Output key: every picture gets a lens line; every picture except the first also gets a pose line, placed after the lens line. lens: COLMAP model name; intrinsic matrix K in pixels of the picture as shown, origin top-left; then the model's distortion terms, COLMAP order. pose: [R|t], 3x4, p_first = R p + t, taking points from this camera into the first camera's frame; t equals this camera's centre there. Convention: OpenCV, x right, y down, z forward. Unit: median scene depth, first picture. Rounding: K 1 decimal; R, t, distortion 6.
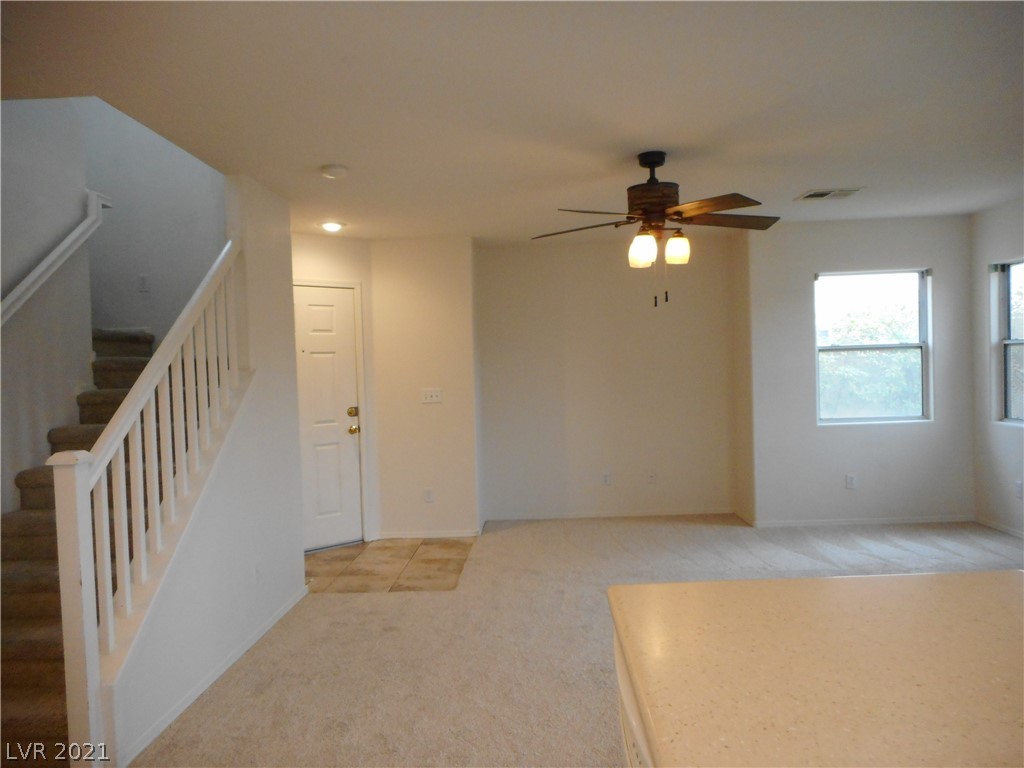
lens RADIAL K [[761.8, 0, 512.0], [0, 761.8, 384.0], [0, 0, 1]] dist [-0.003890, 0.000009]
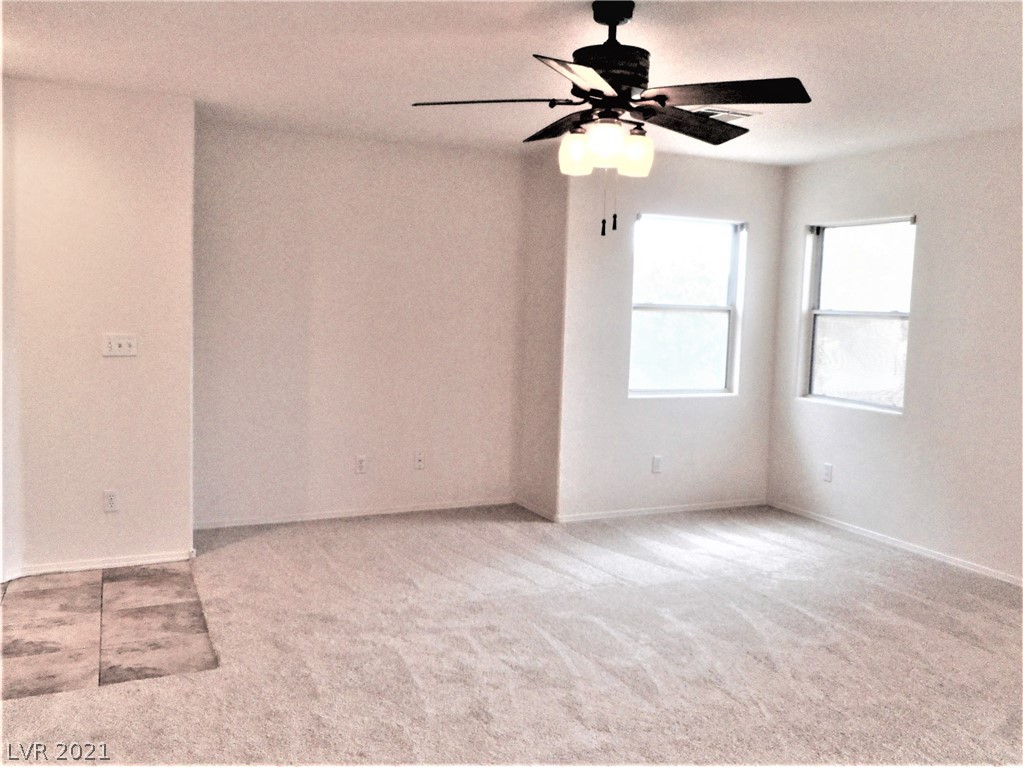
lens RADIAL K [[858.3, 0, 511.2], [0, 858.3, 396.2], [0, 0, 1]] dist [-0.002367, 0.004498]
pose [[0.888644, 0.012009, 0.458441, -0.152379], [-0.047821, 0.996634, 0.066589, -0.004822], [-0.456098, -0.081097, 0.886227, 0.239096]]
